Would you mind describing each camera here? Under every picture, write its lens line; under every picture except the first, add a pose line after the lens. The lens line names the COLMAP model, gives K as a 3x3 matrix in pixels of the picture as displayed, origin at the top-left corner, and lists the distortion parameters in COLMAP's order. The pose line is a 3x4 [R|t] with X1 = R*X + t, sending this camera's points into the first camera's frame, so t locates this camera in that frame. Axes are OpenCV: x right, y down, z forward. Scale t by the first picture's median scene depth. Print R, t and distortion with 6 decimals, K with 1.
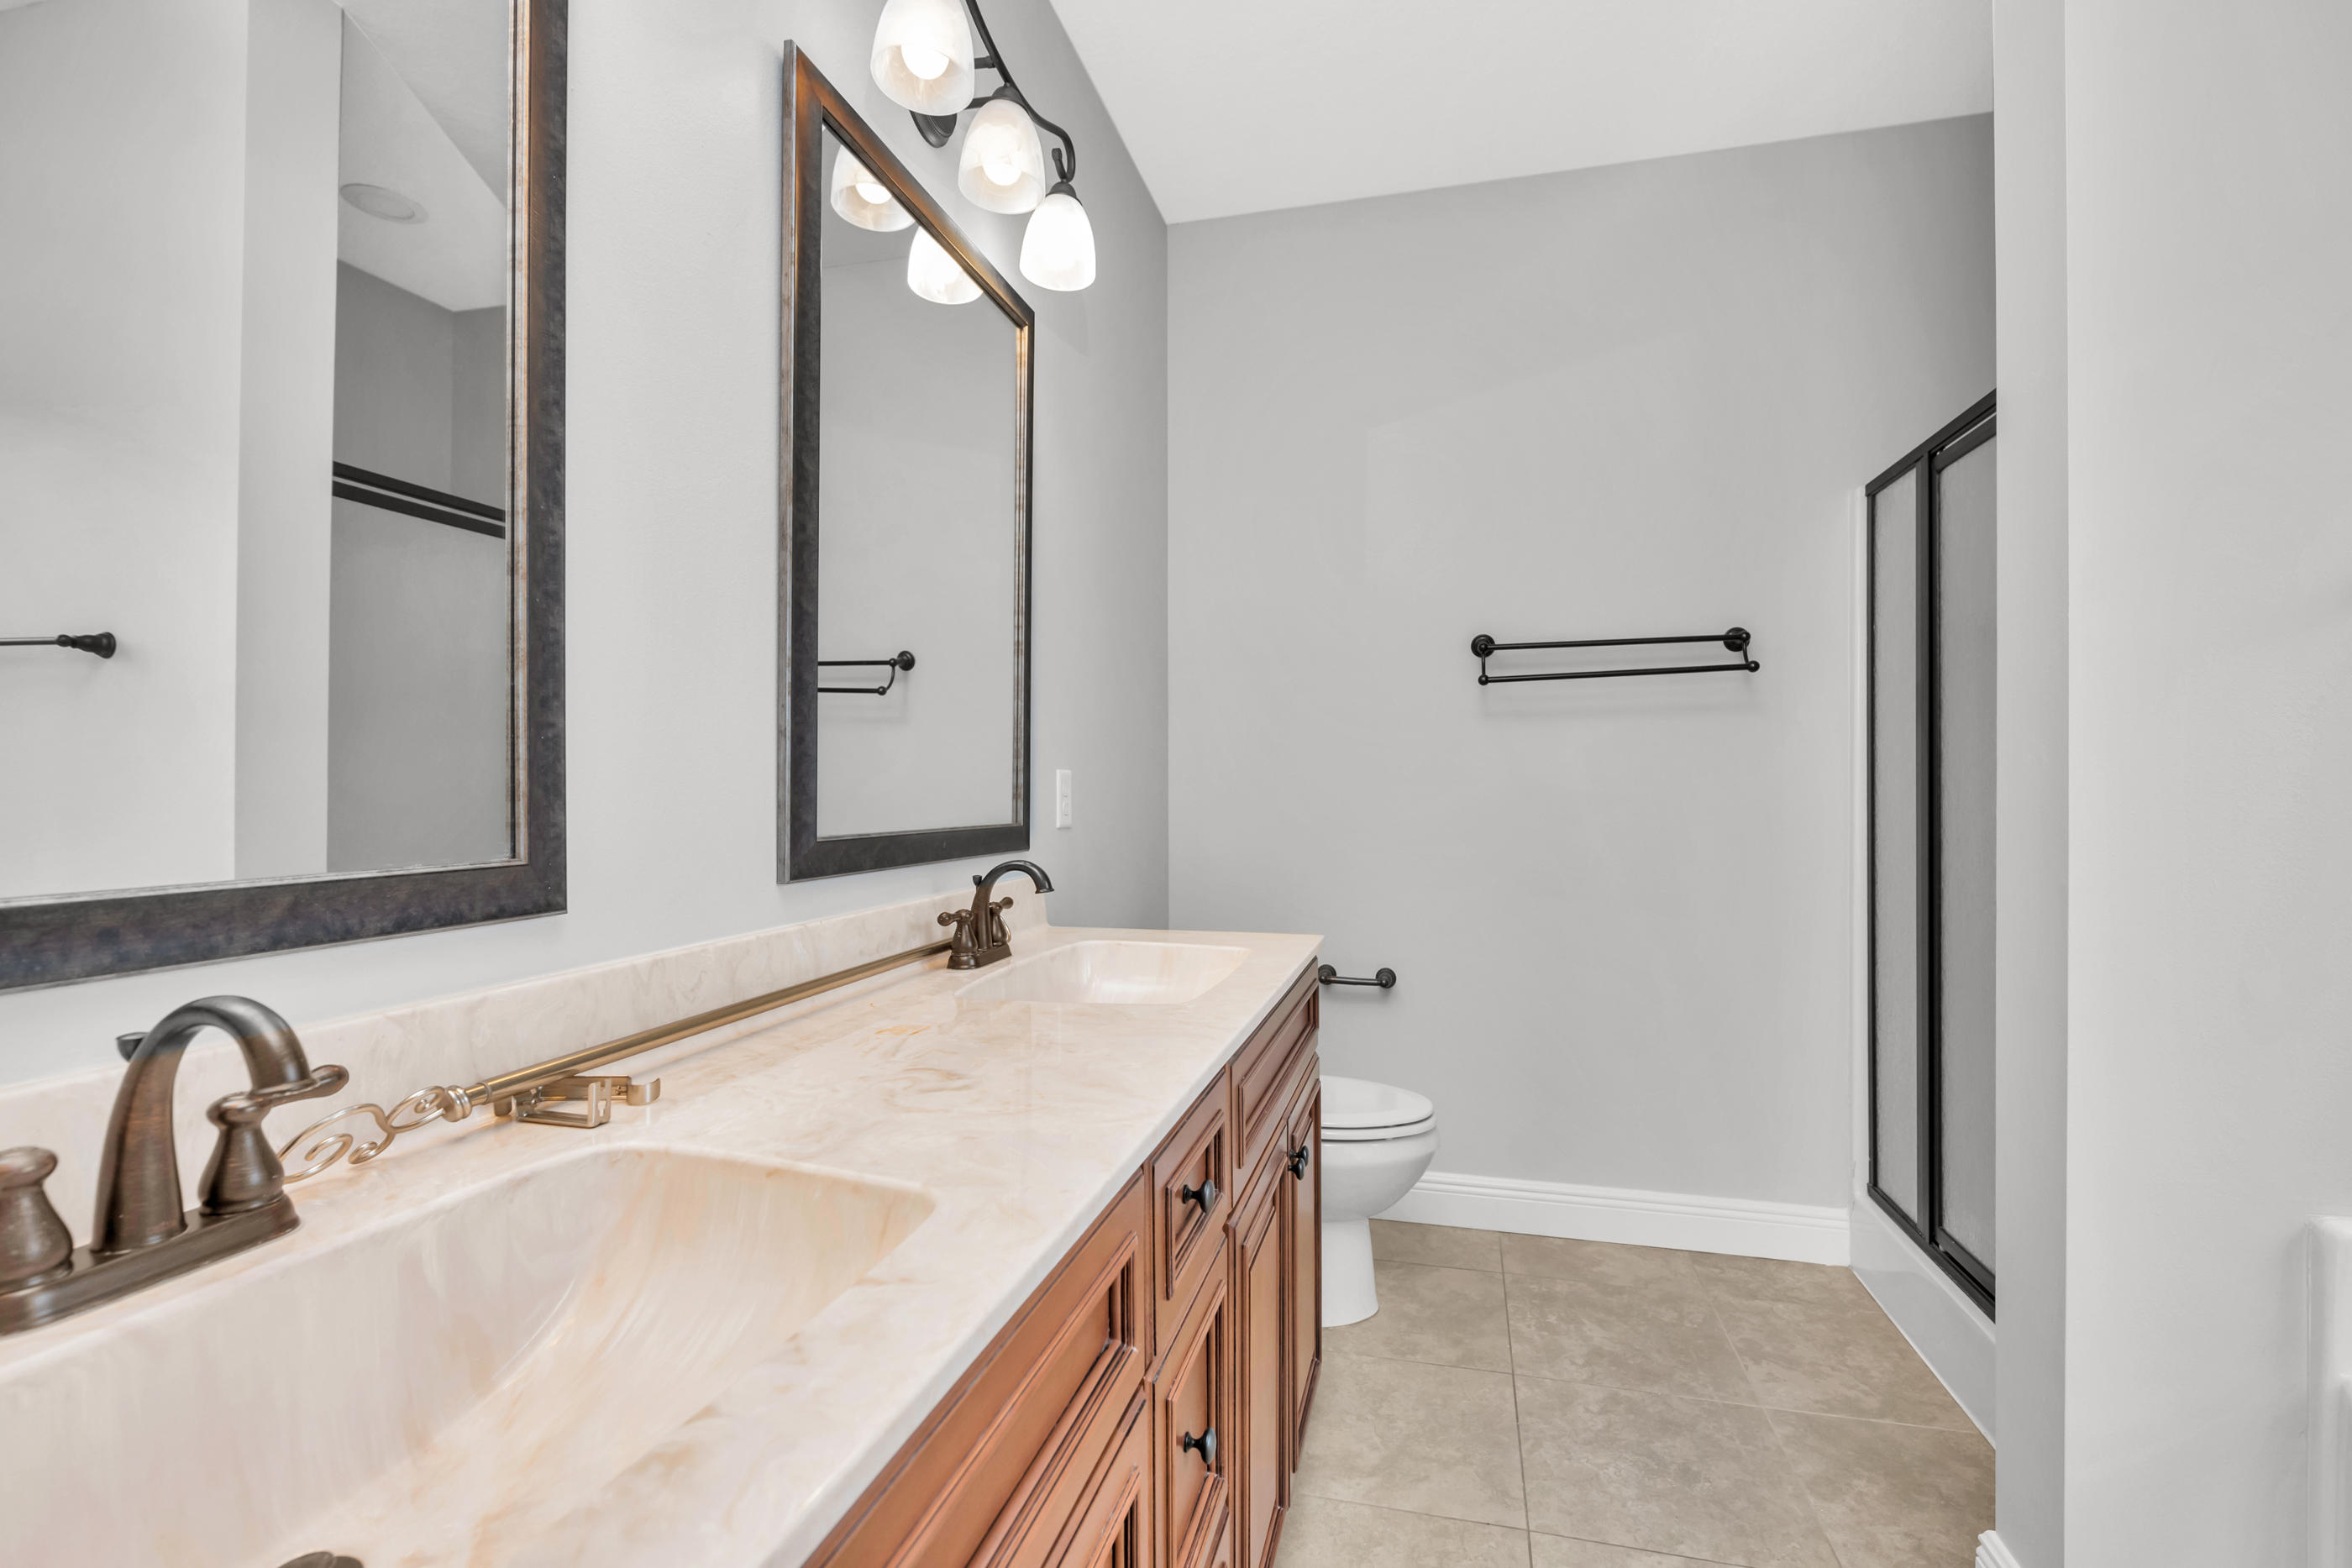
lens RADIAL K [[1060.4, 0, 1131.8], [0, 1060.4, 795.0], [0, 0, 1]] dist [-0.027012, -0.000577]
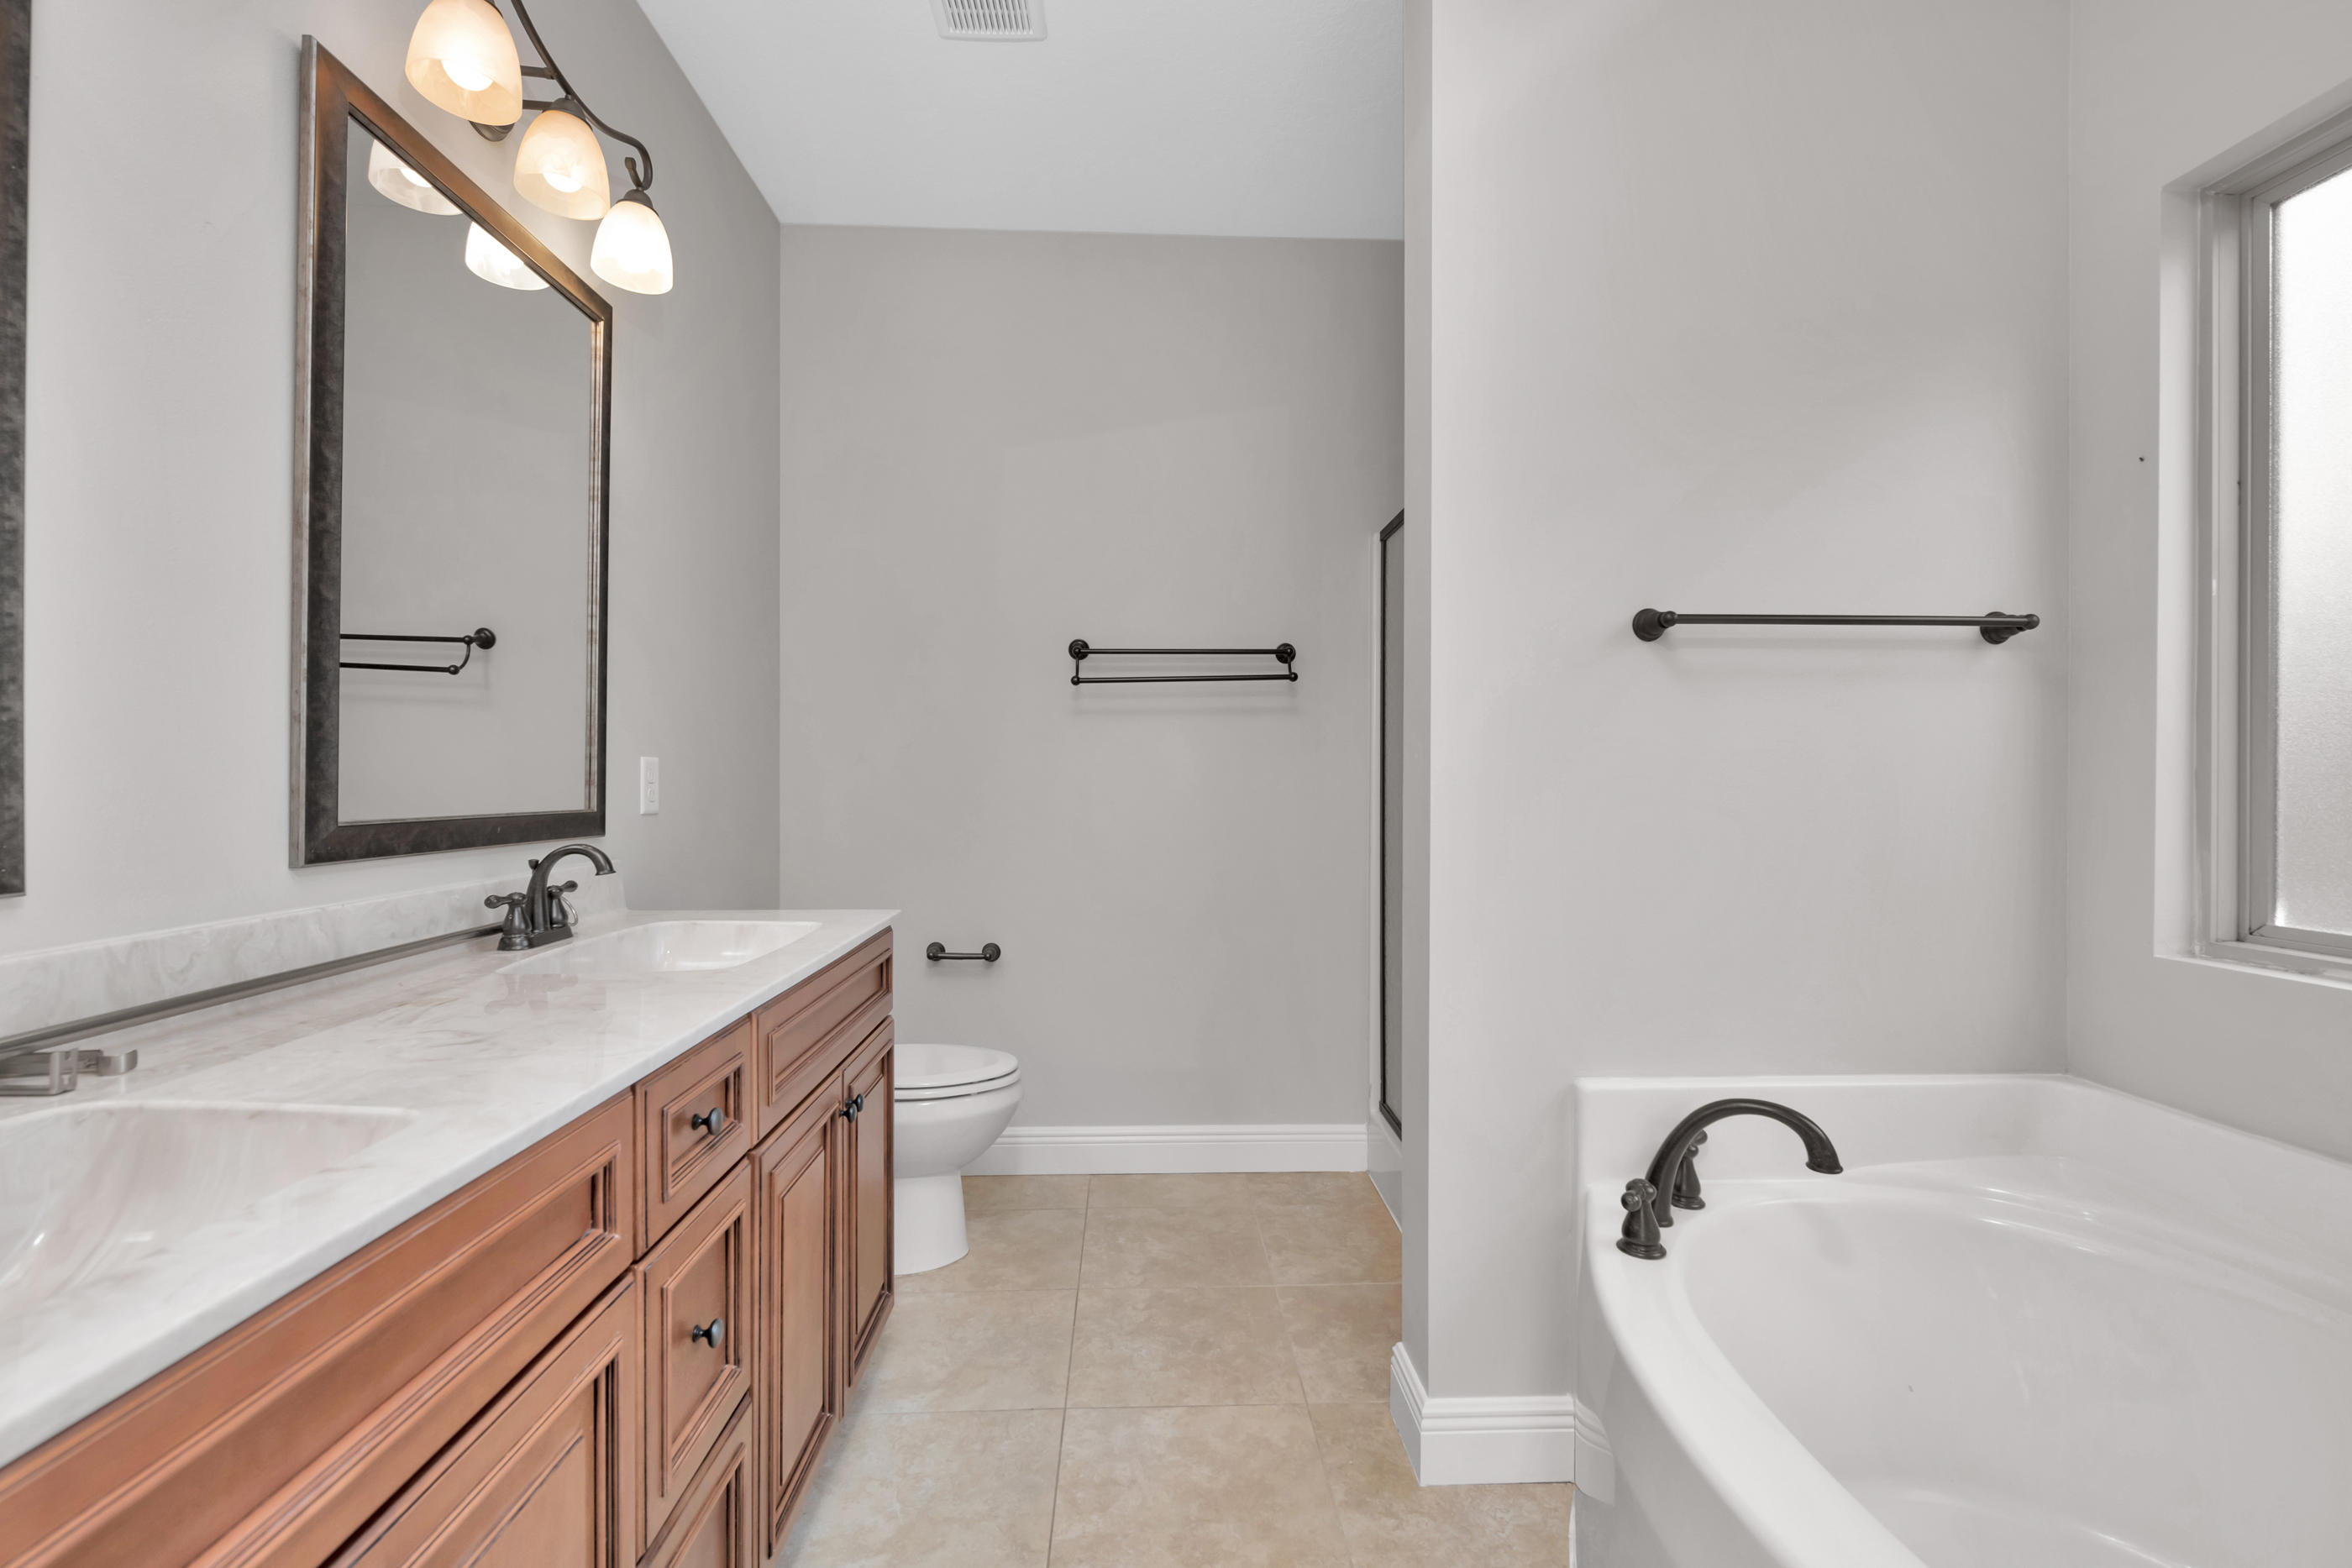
lens RADIAL K [[1075.1, 0, 1176.0], [0, 1075.1, 784.0], [0, 0, 1]] dist [-0.017548, -0.000767]
pose [[0.943596, 0.003669, 0.331079, 0.098308], [-0.003729, 0.999993, -0.000454, 0.001005], [-0.331079, -0.000806, 0.943603, -0.182575]]
